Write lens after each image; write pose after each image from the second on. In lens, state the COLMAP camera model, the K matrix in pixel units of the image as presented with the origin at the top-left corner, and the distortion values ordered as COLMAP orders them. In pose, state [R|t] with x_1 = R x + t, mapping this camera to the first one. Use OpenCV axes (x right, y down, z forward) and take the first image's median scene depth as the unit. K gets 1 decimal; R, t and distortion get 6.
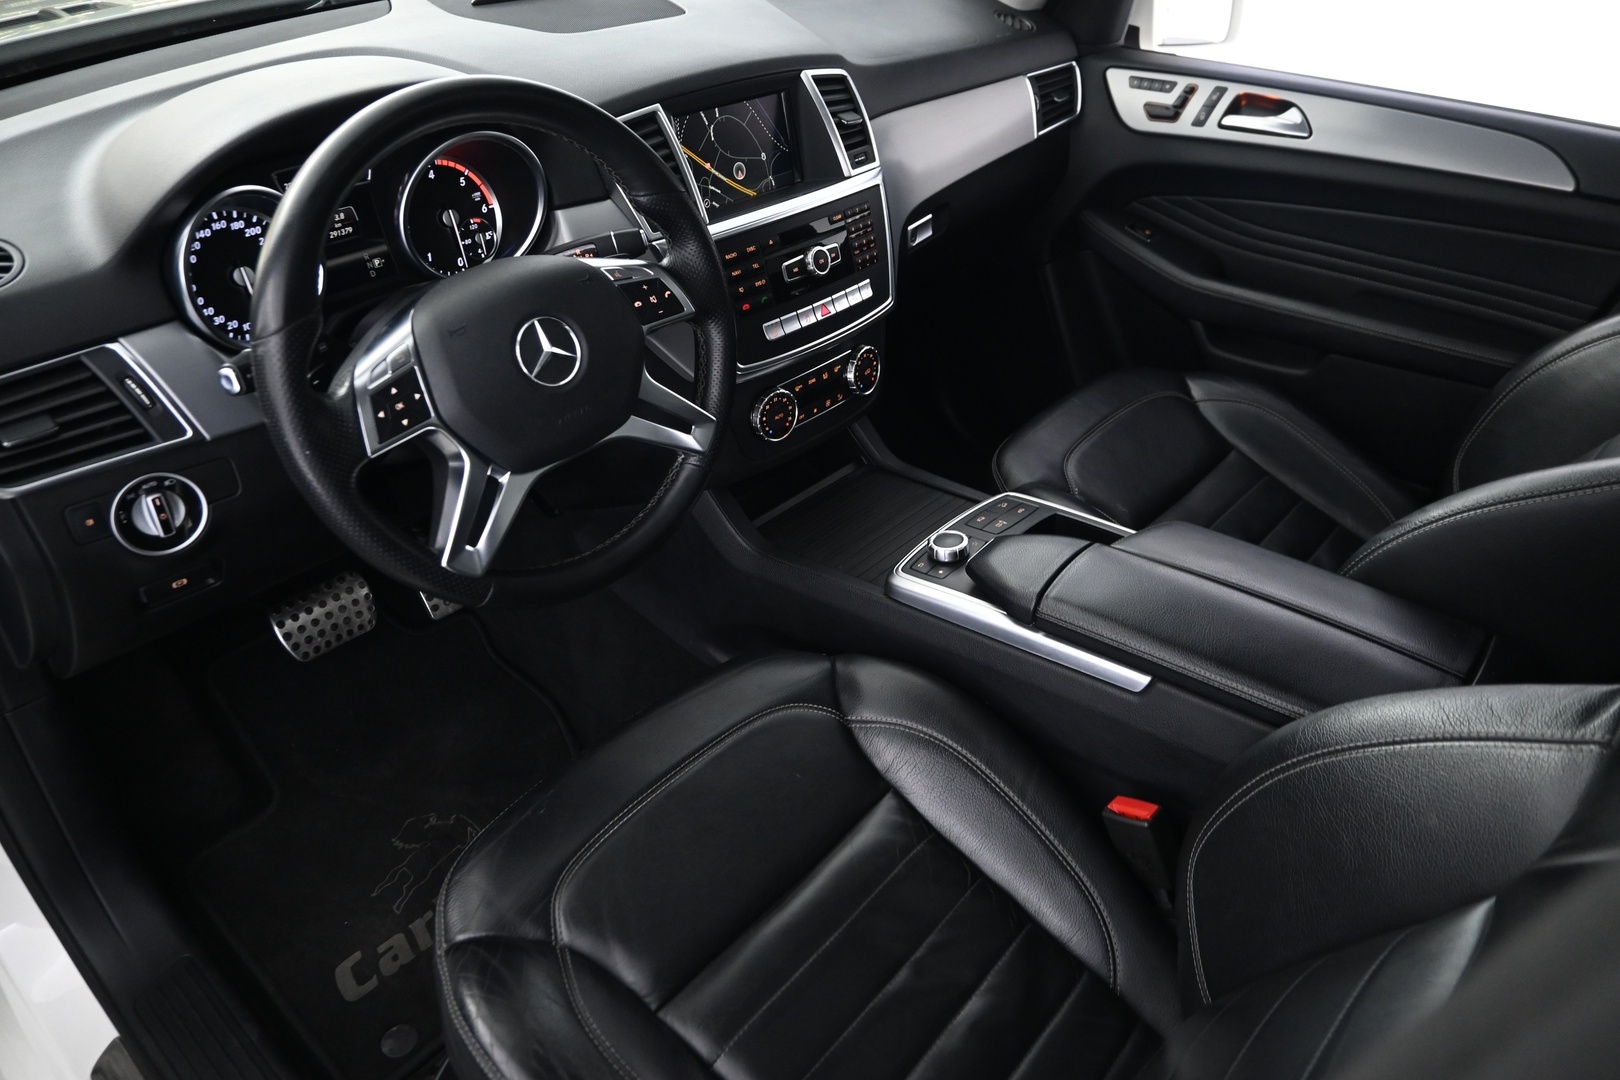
lens RADIAL K [[1108.4, 0, 811.3], [0, 1108.4, 543.7], [0, 0, 1]] dist [-0.008129, 0.003855]
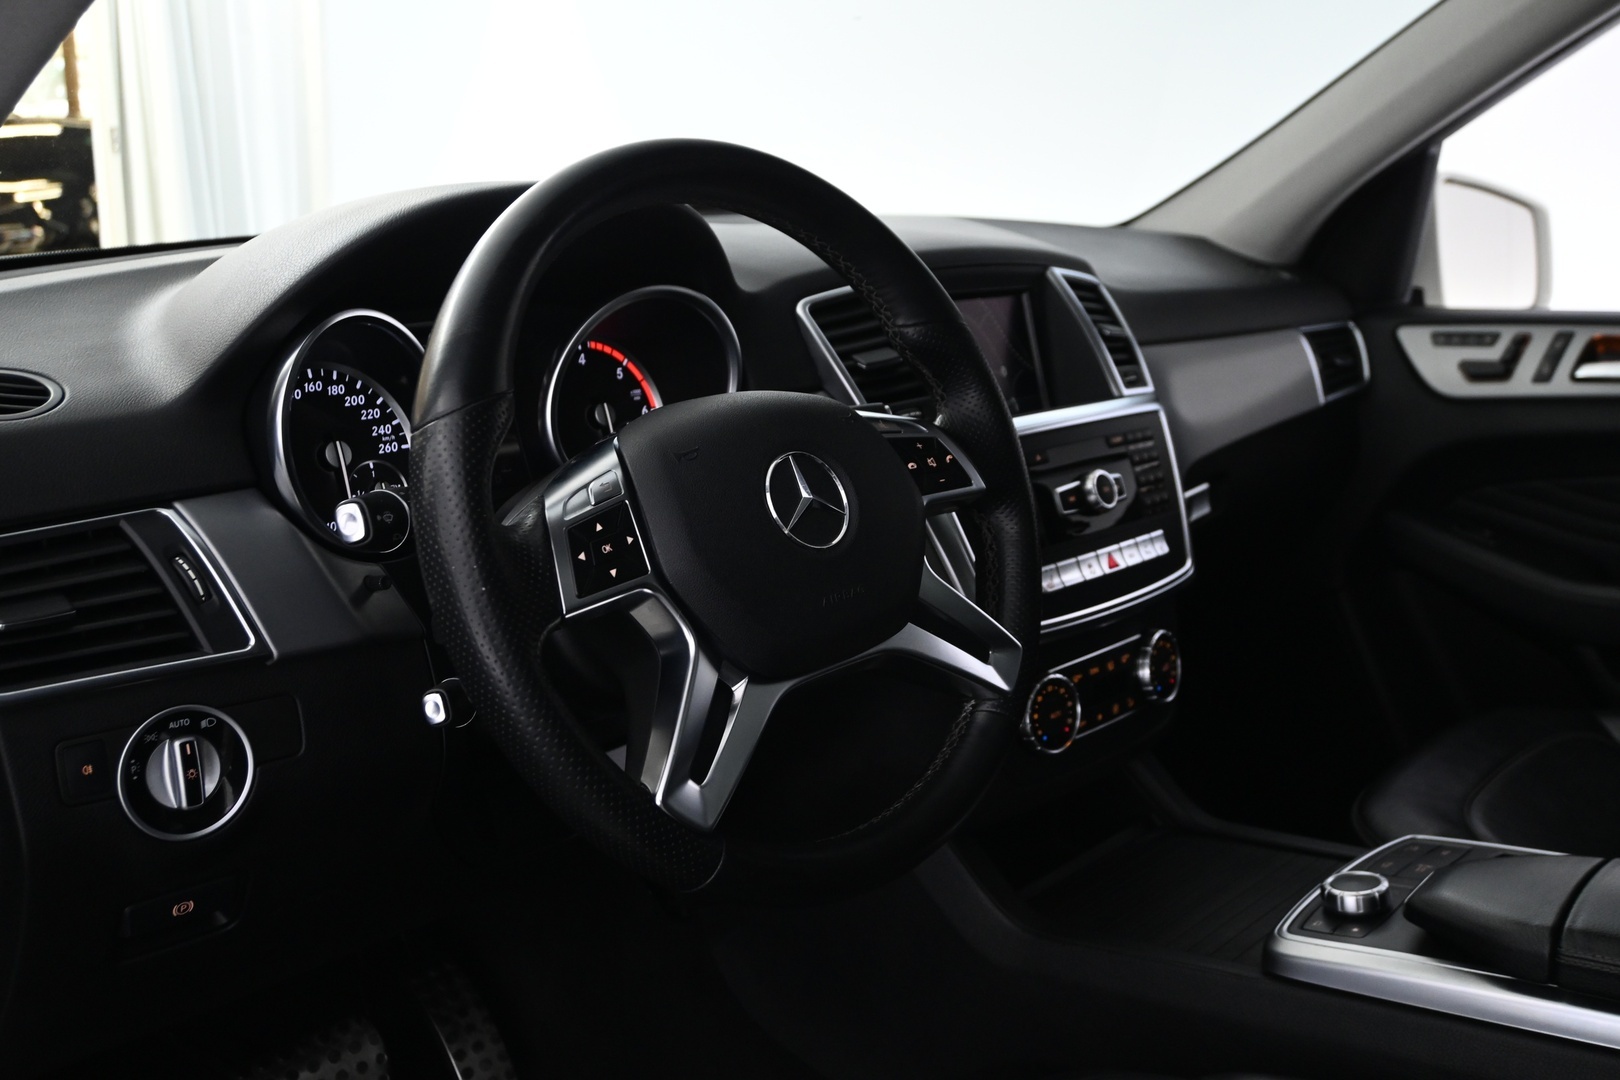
lens RADIAL K [[1557.3, 0, 812.1], [0, 1557.3, 539.0], [0, 0, 1]] dist [-0.012747, 0.000000]
pose [[0.999040, -0.033196, -0.028583, -0.163739], [0.019372, 0.920016, -0.391401, 0.168984], [0.039290, 0.390471, 0.919776, 0.115405]]
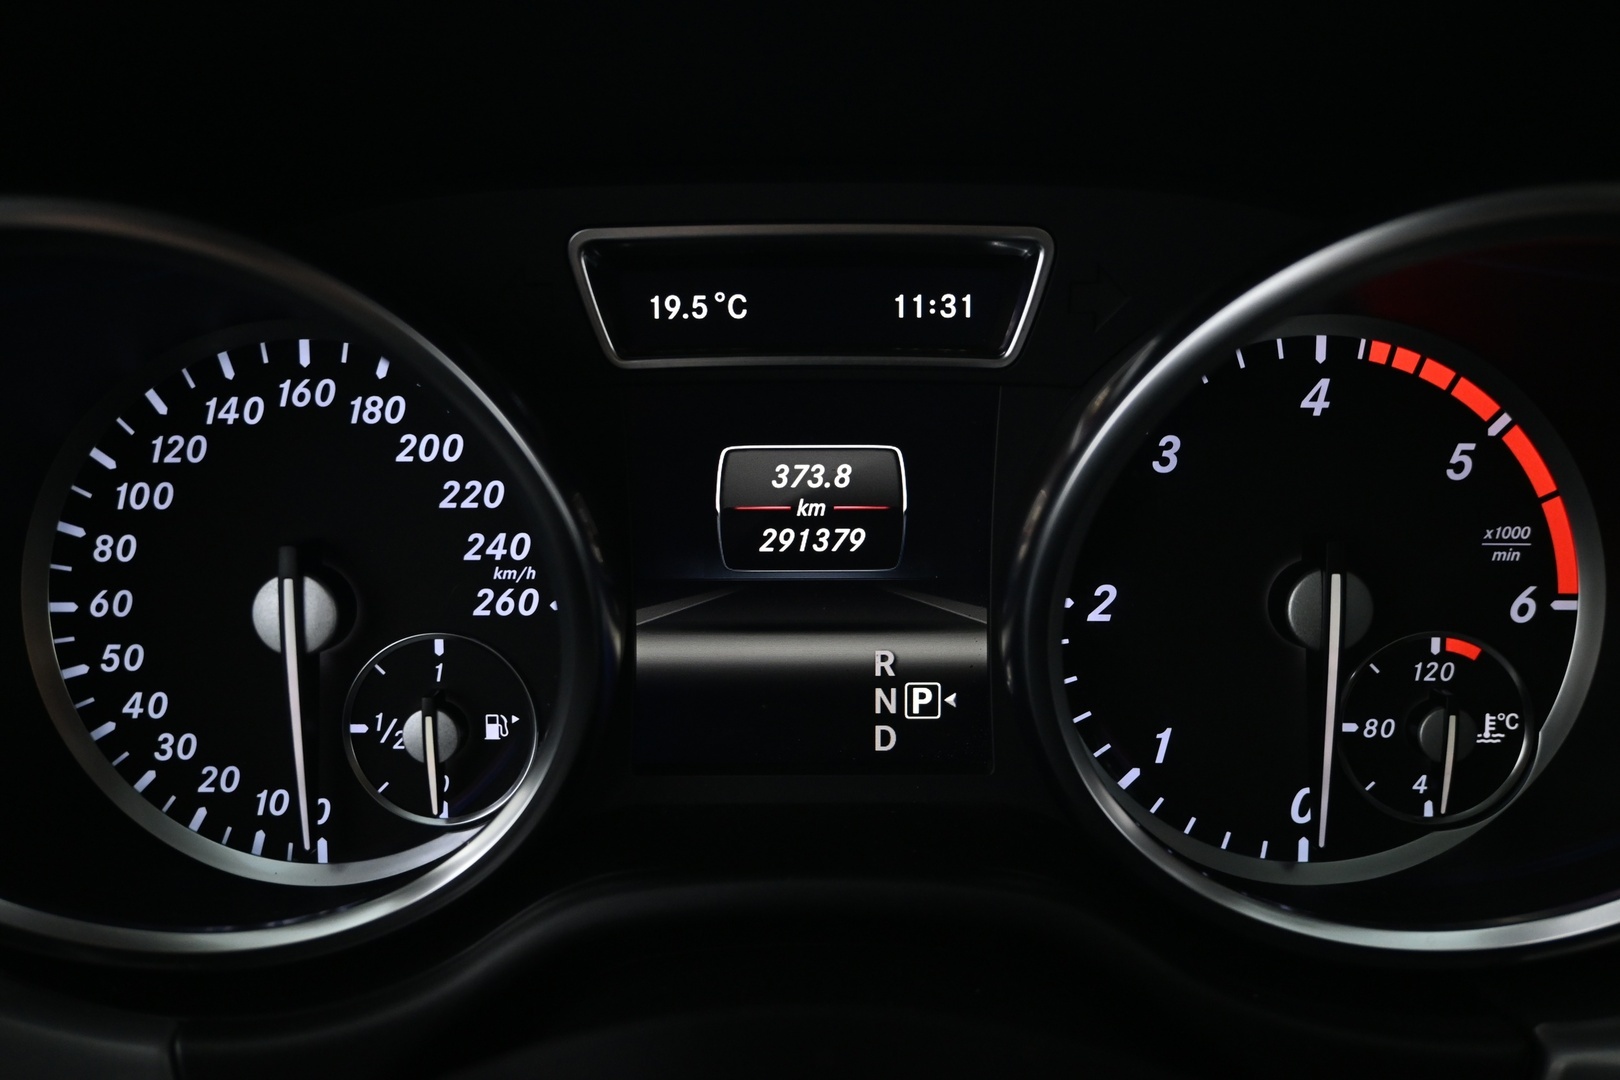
lens RADIAL K [[1381.9, 0, 811.3], [0, 1381.9, 541.0], [0, 0, 1]] dist [-0.006857, 0.000228]
pose [[0.660765, 0.276371, -0.697860, -0.209759], [-0.420077, 0.906664, -0.038684, -0.250985], [0.622033, 0.318716, 0.715189, 0.739140]]
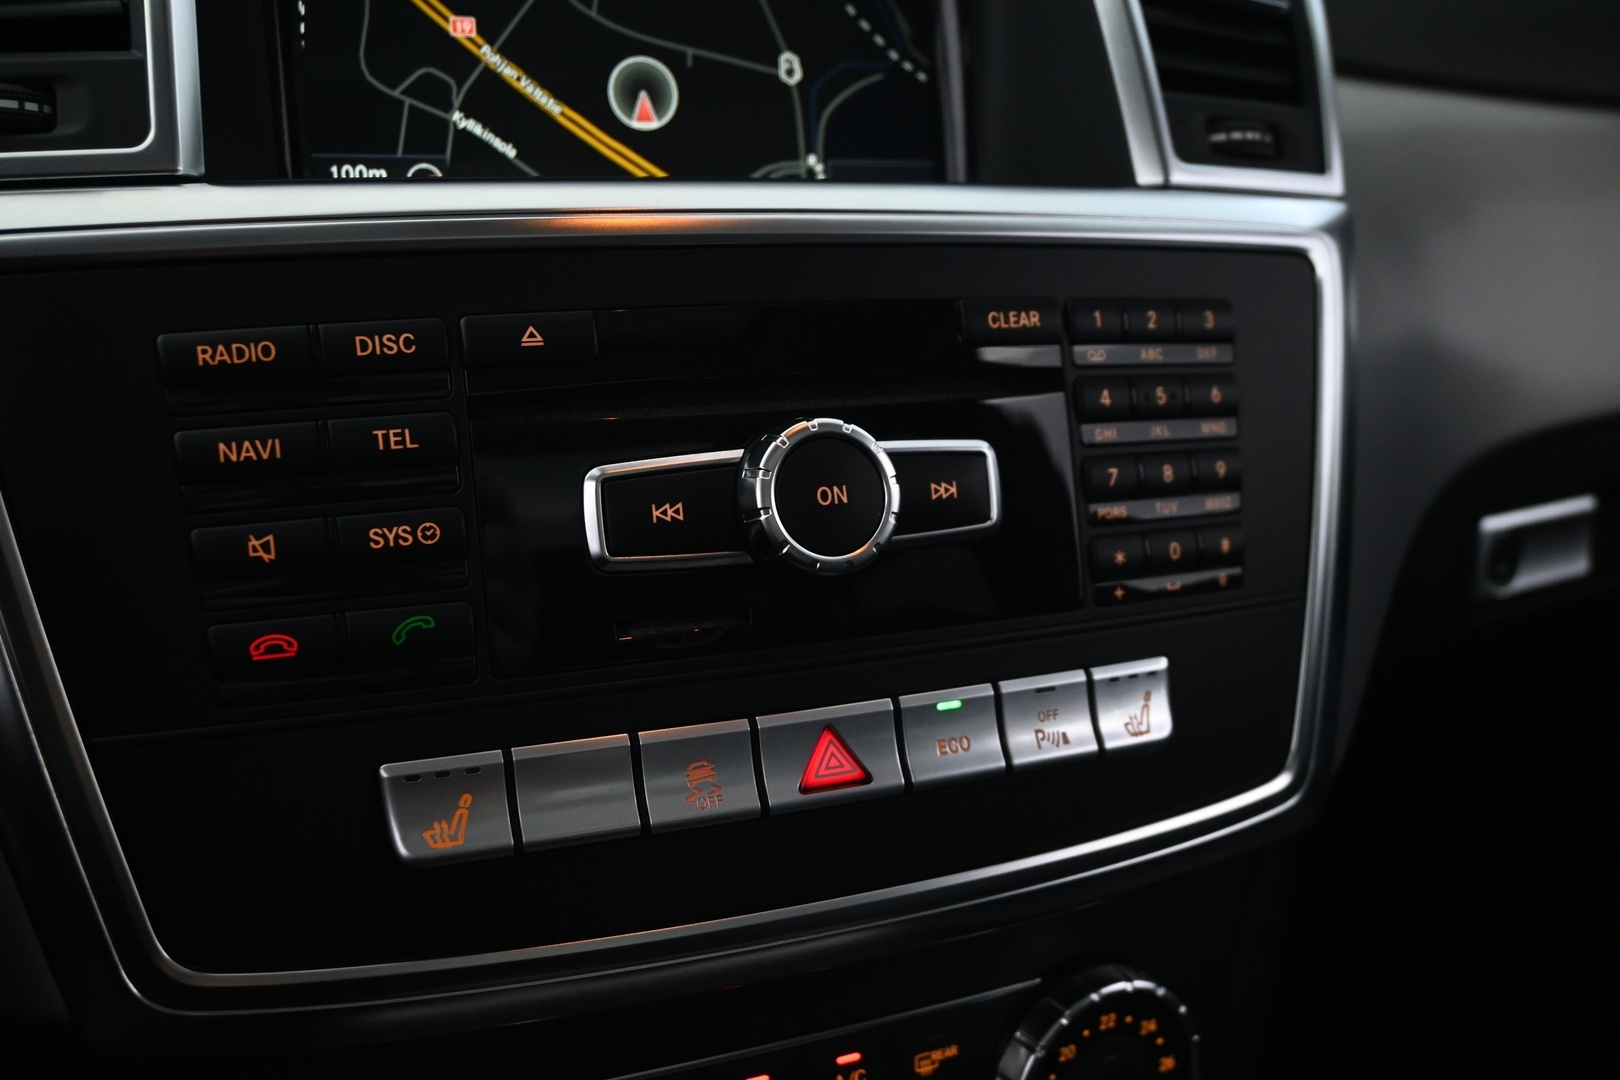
lens RADIAL K [[1557.3, 0, 806.3], [0, 1557.3, 547.0], [0, 0, 1]] dist [-0.012747, 0.000000]
pose [[0.906661, 0.147574, -0.395206, 0.119070], [-0.262414, 0.930804, -0.254446, -0.199469], [0.330310, 0.334404, 0.882649, 0.855289]]
